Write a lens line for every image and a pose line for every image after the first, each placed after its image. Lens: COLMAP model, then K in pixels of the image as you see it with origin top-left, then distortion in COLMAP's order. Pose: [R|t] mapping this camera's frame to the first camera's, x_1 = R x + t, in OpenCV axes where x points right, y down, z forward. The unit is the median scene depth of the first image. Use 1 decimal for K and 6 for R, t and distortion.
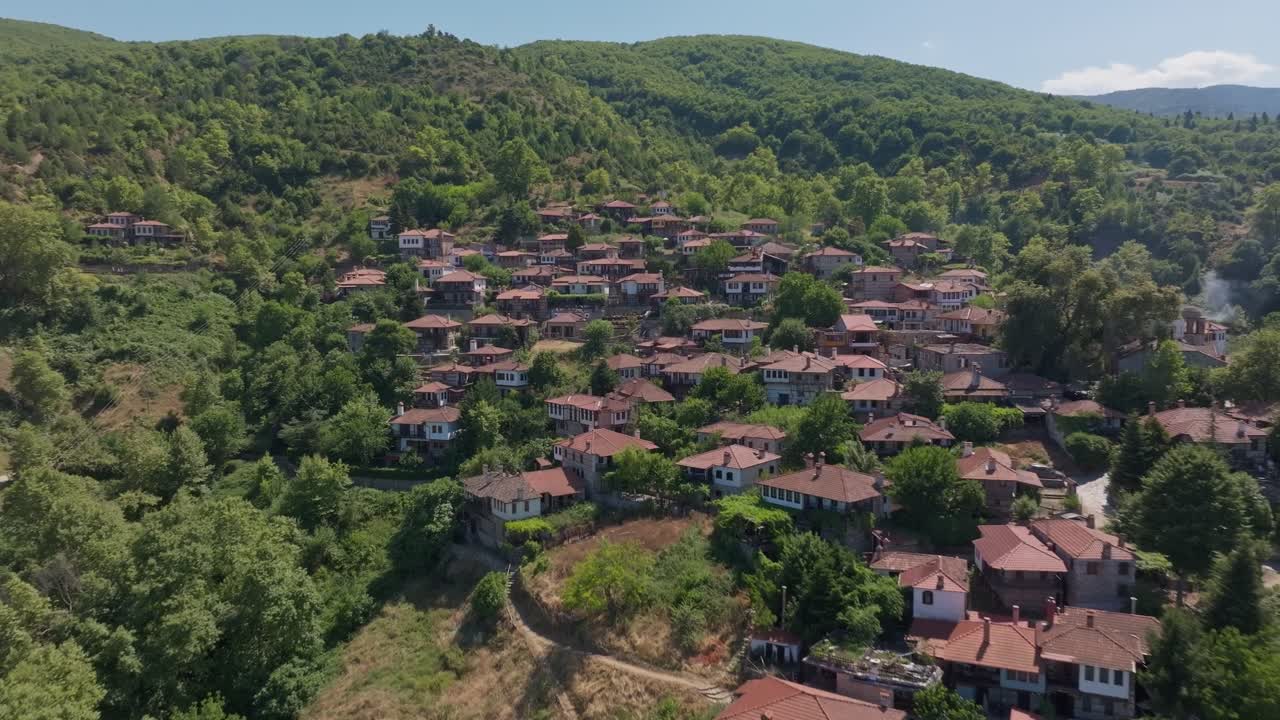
lens RADIAL K [[916.7, 0, 640.0], [0, 916.7, 360.0], [0, 0, 1]] dist [0.003015, 0.003984]
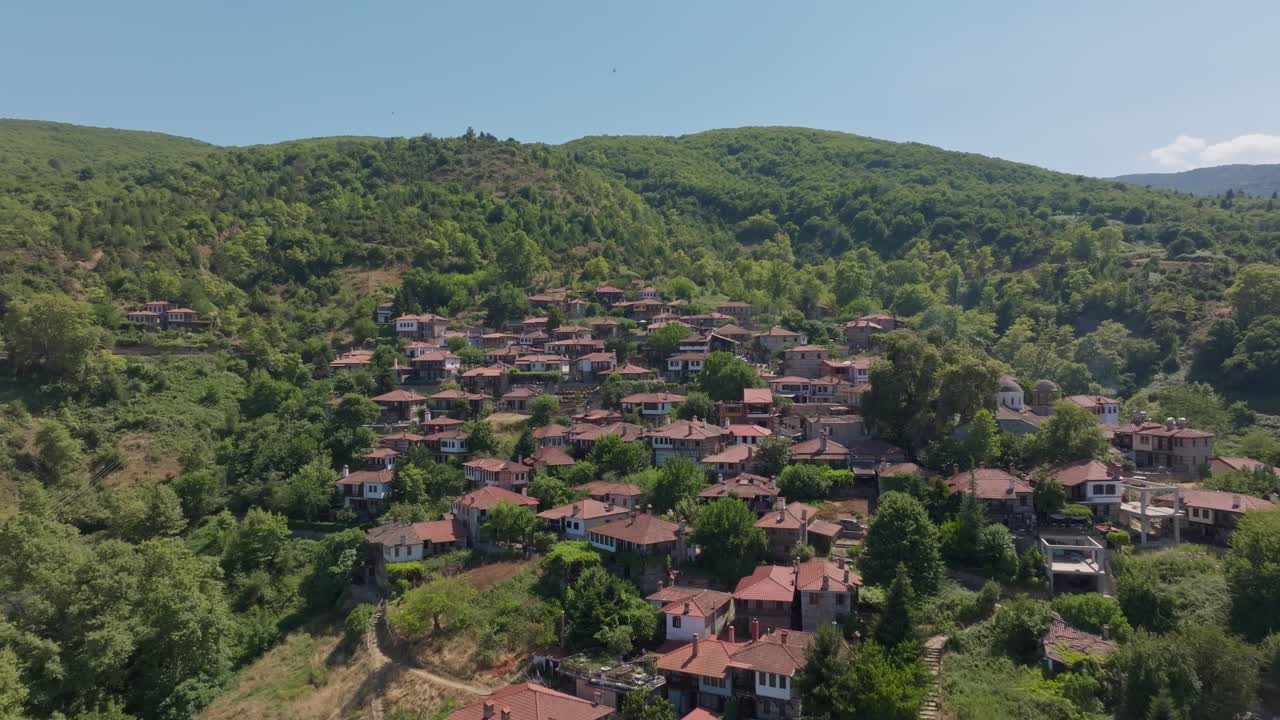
lens RADIAL K [[916.7, 0, 640.0], [0, 916.7, 360.0], [0, 0, 1]] dist [0.003015, 0.003984]
pose [[0.996236, -0.002925, -0.086631, 0.129067], [-0.004832, 0.996003, -0.089194, 0.010121], [0.086546, 0.089277, 0.992240, -0.071243]]
